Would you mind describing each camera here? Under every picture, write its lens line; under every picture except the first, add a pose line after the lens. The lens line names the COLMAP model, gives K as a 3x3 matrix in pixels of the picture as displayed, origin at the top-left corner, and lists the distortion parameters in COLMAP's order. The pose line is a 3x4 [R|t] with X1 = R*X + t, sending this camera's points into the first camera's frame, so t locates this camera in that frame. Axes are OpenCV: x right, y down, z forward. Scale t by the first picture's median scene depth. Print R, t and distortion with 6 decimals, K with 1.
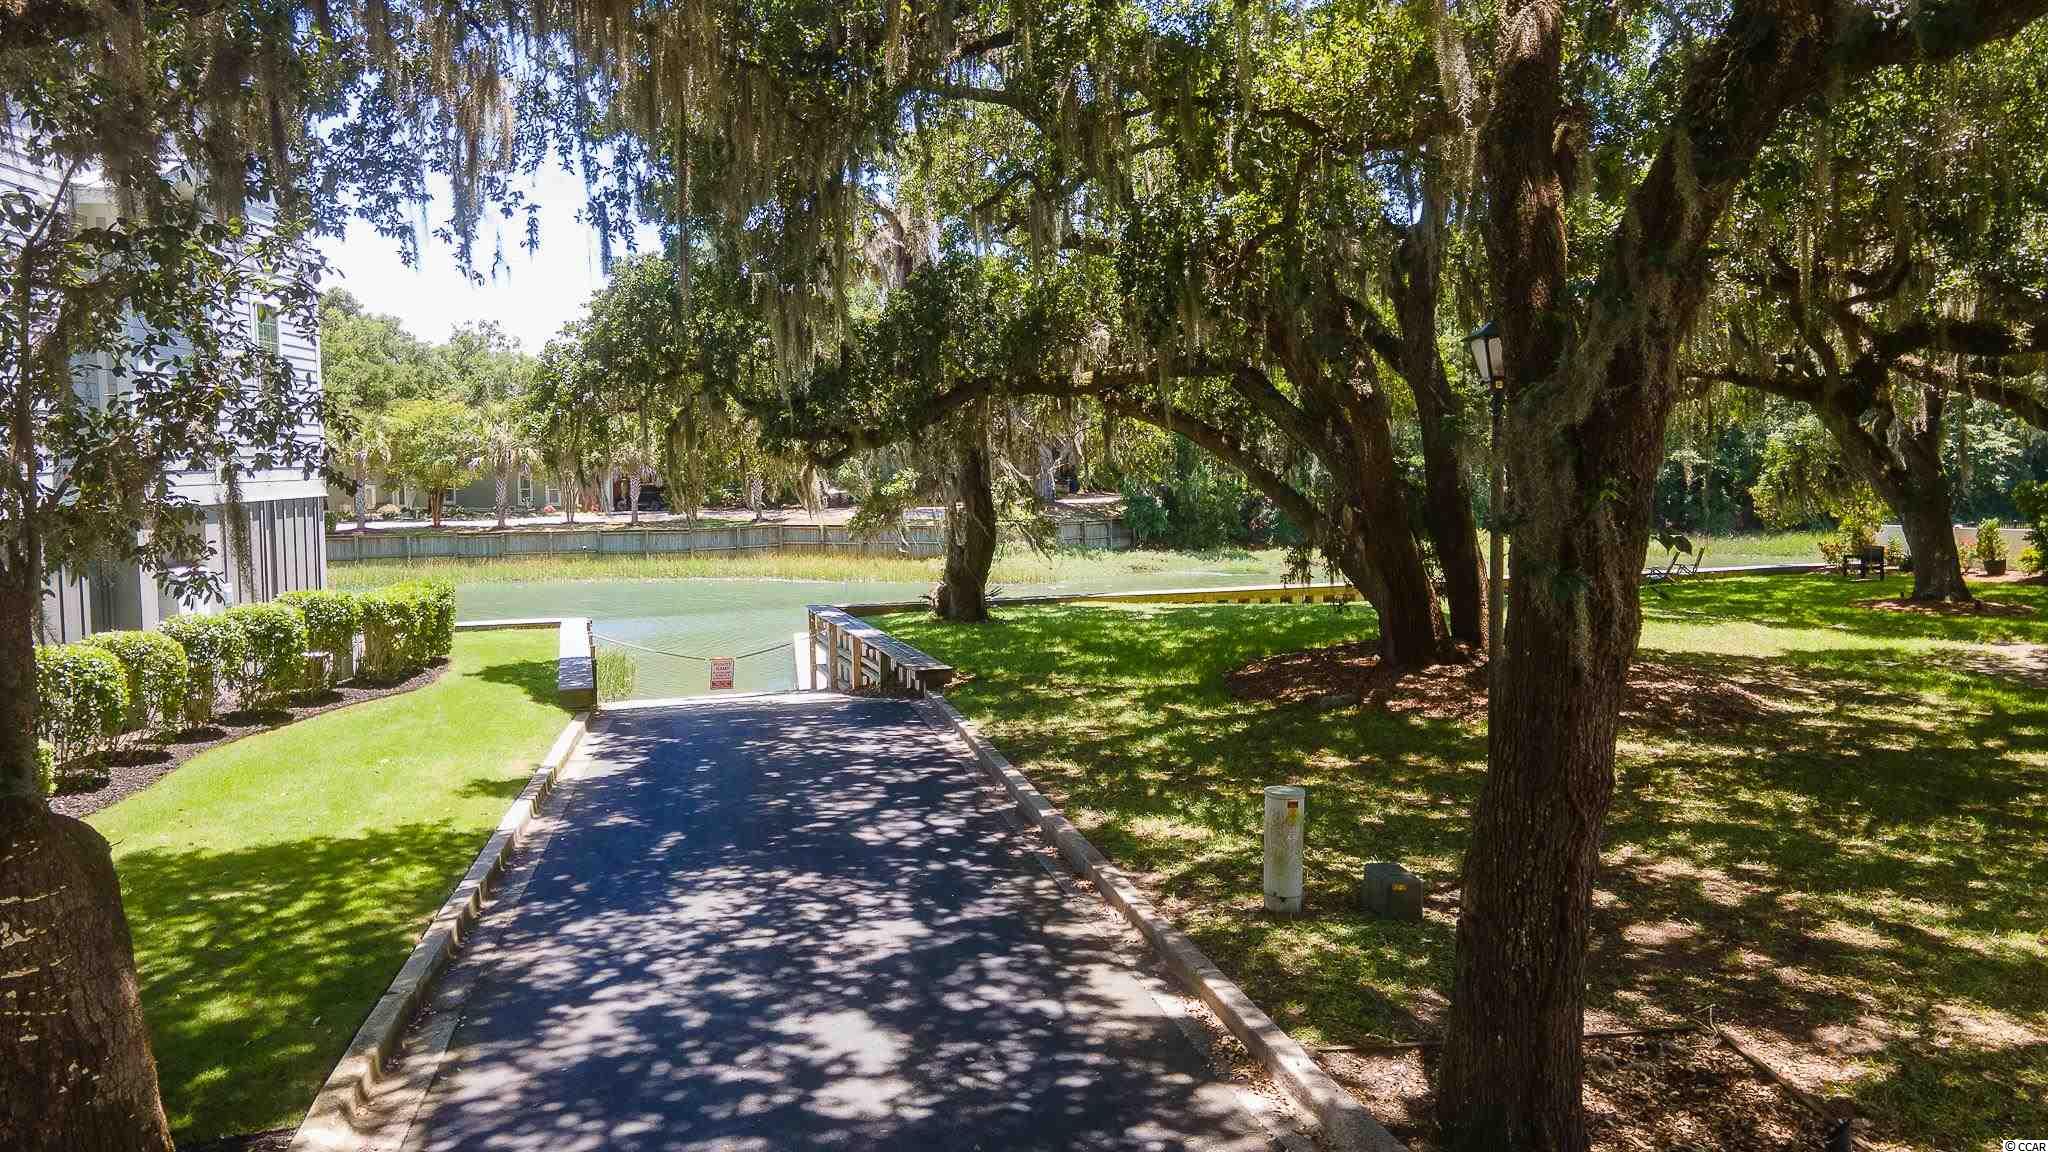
lens RADIAL K [[1507.7, 0, 1013.3], [0, 1507.7, 570.9], [0, 0, 1]] dist [0.018538, 0.044659]
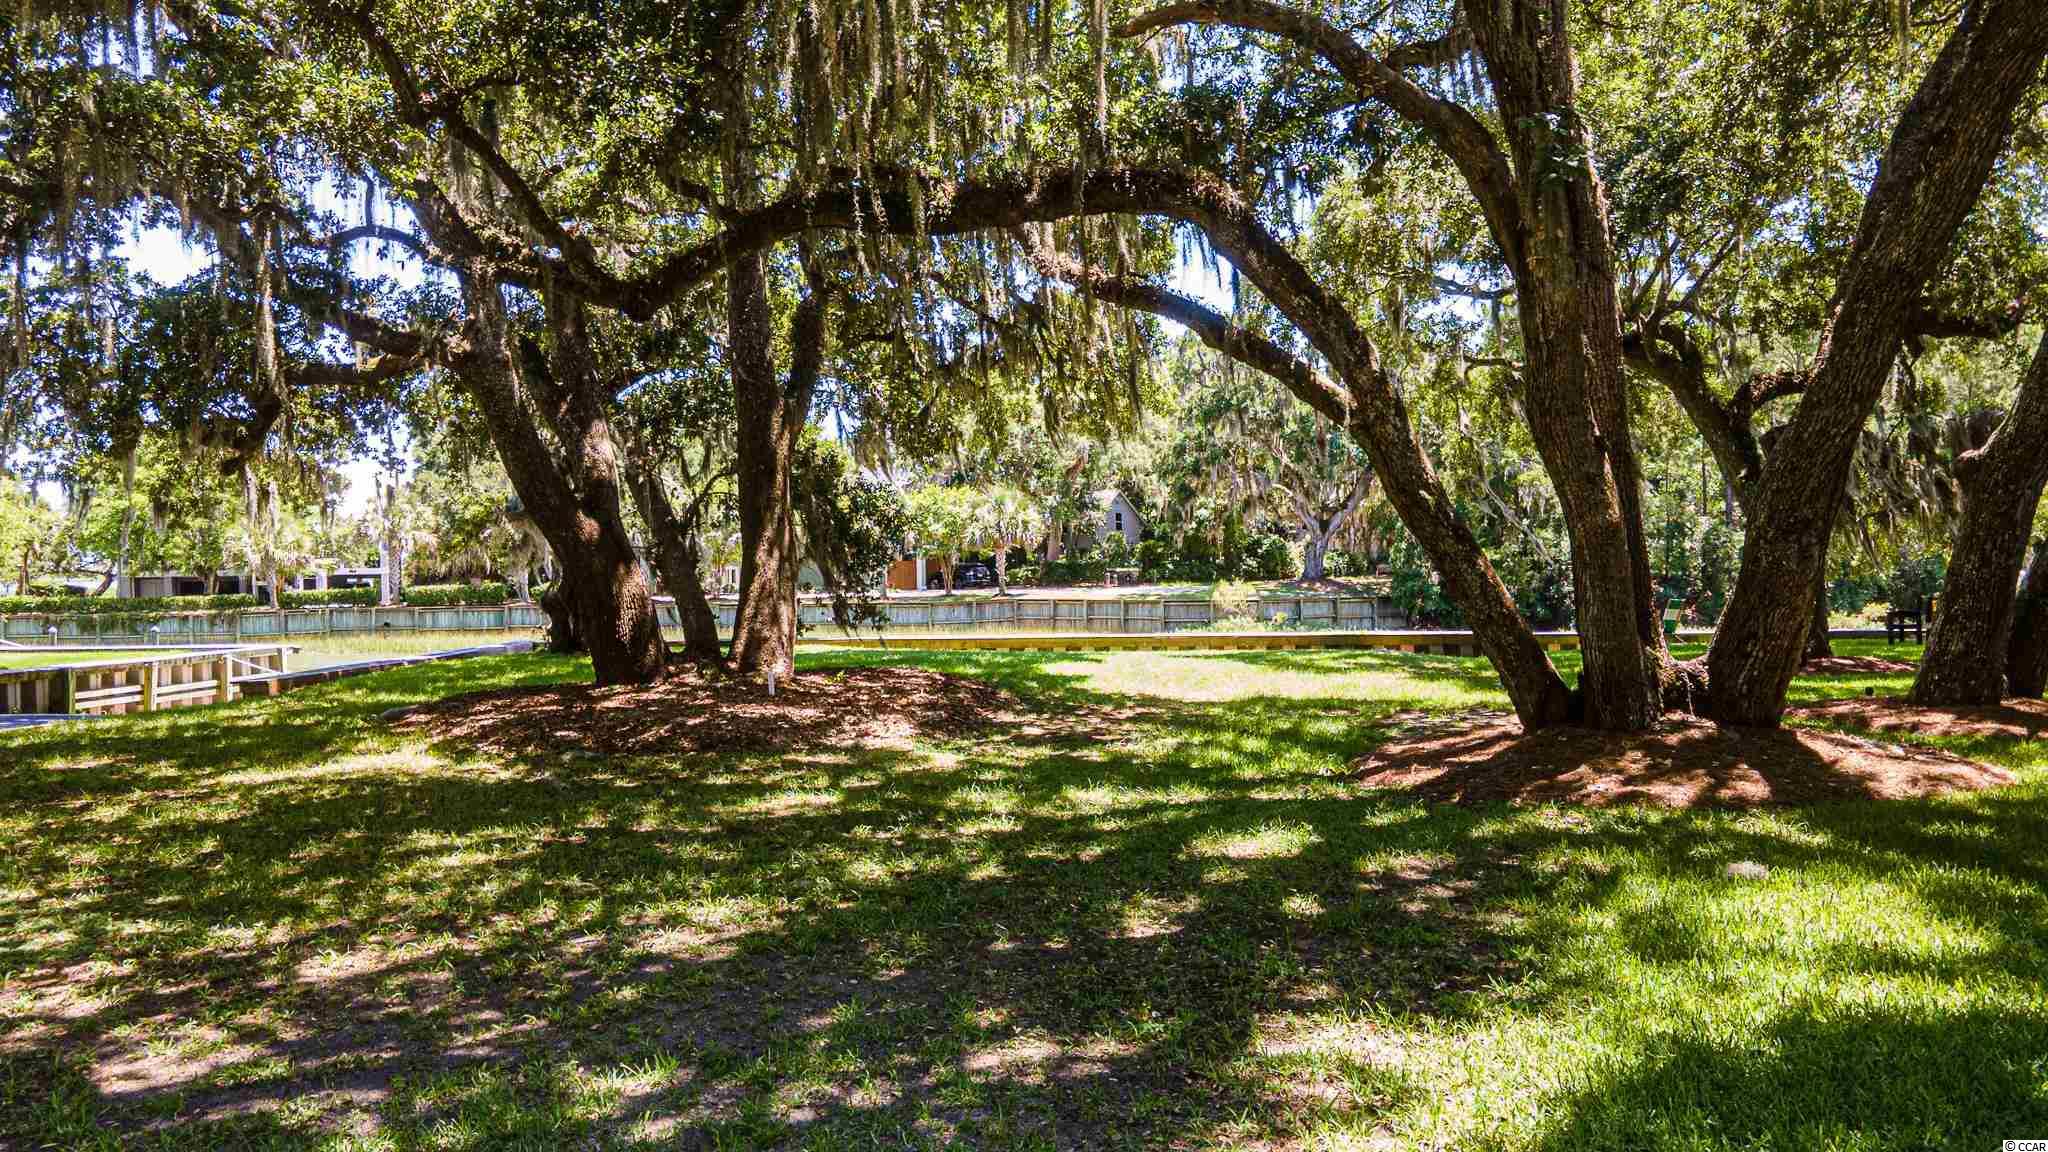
lens RADIAL K [[1507.7, 0, 1039.5], [0, 1507.7, 650.5], [0, 0, 1]] dist [0.018538, 0.044659]
pose [[0.928761, 0.019027, -0.370190, 0.736125], [-0.024726, 0.999637, -0.010656, 0.043139], [0.369853, 0.019050, 0.928895, 0.307032]]
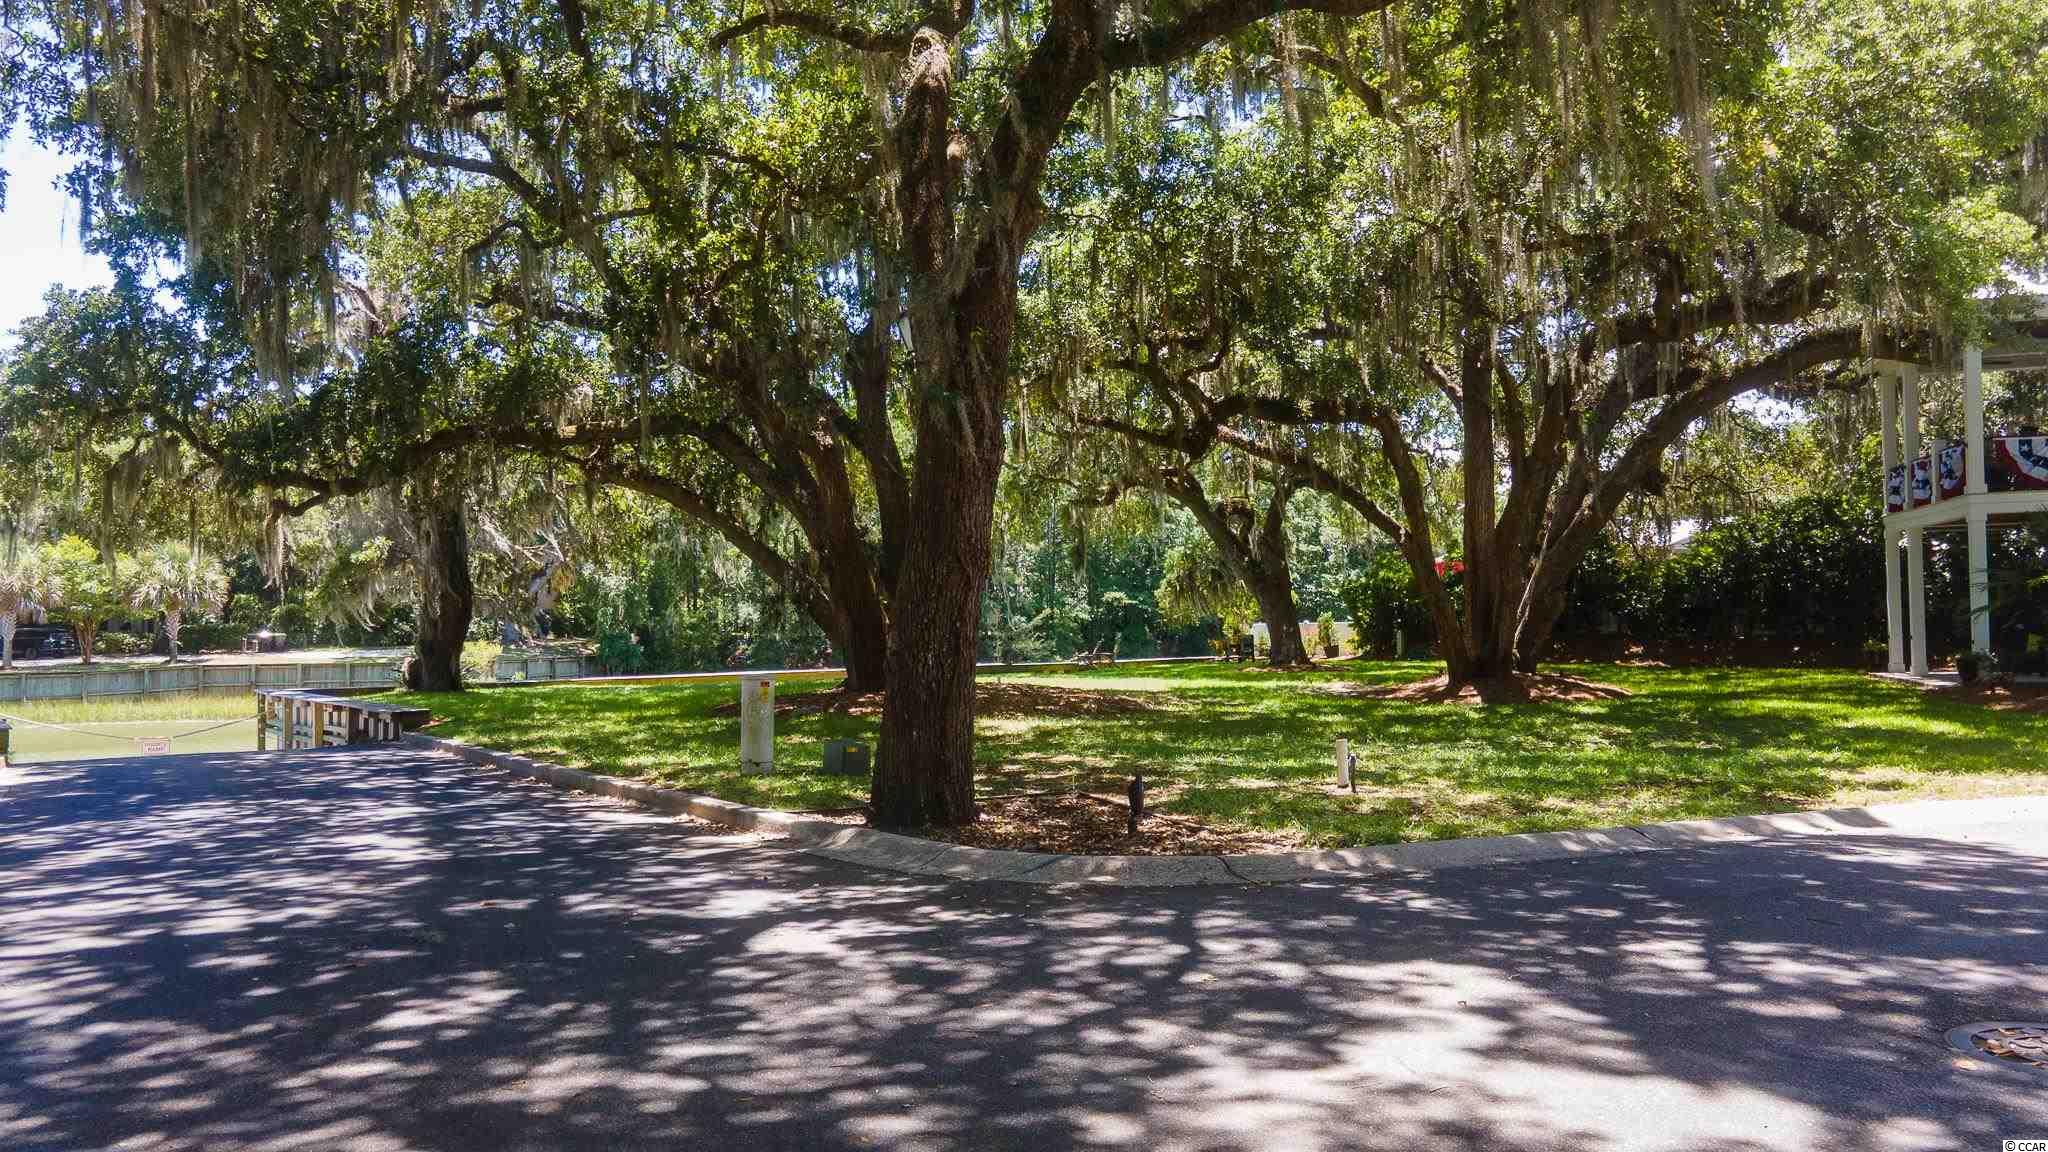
lens RADIAL K [[1507.7, 0, 1024.1], [0, 1507.7, 556.5], [0, 0, 1]] dist [0.018538, 0.044659]
pose [[0.939164, 0.011541, 0.343274, -0.015384], [0.030933, 0.992532, -0.118001, 0.091451], [-0.342072, 0.121441, 0.931793, -0.091644]]
